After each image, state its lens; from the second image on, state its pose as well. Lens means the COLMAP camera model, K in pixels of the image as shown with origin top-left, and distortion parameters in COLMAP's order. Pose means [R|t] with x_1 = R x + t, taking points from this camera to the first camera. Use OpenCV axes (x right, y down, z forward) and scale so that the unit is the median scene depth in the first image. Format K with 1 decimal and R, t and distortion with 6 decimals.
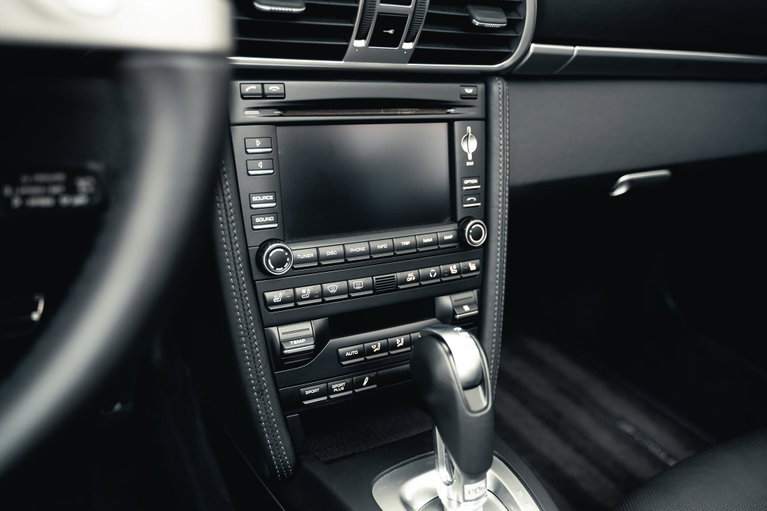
lens RADIAL K [[626.4, 0, 386.2], [0, 626.4, 251.7], [0, 0, 1]] dist [0.000858, 0.000643]
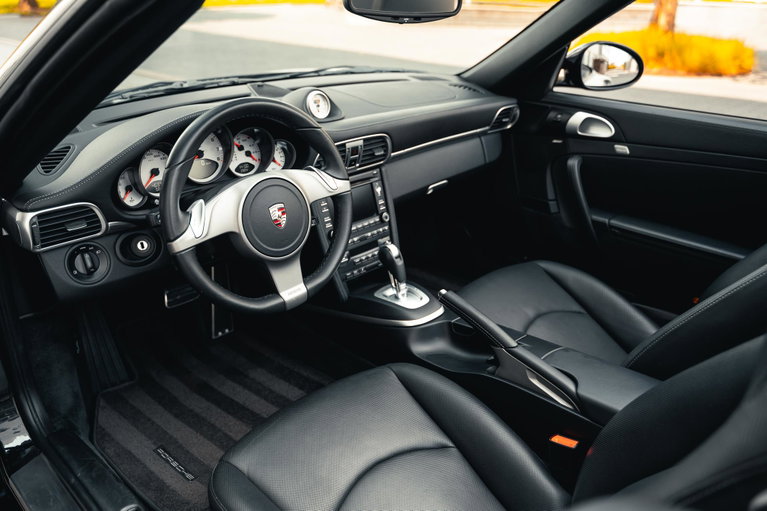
lens RADIAL K [[626.4, 0, 383.7], [0, 626.4, 257.4], [0, 0, 1]] dist [0.000858, 0.000643]
pose [[0.956383, -0.197526, 0.215211, -0.569713], [0.193091, 0.980296, 0.041660, 0.034121], [-0.219200, 0.001713, 0.975679, -1.999772]]
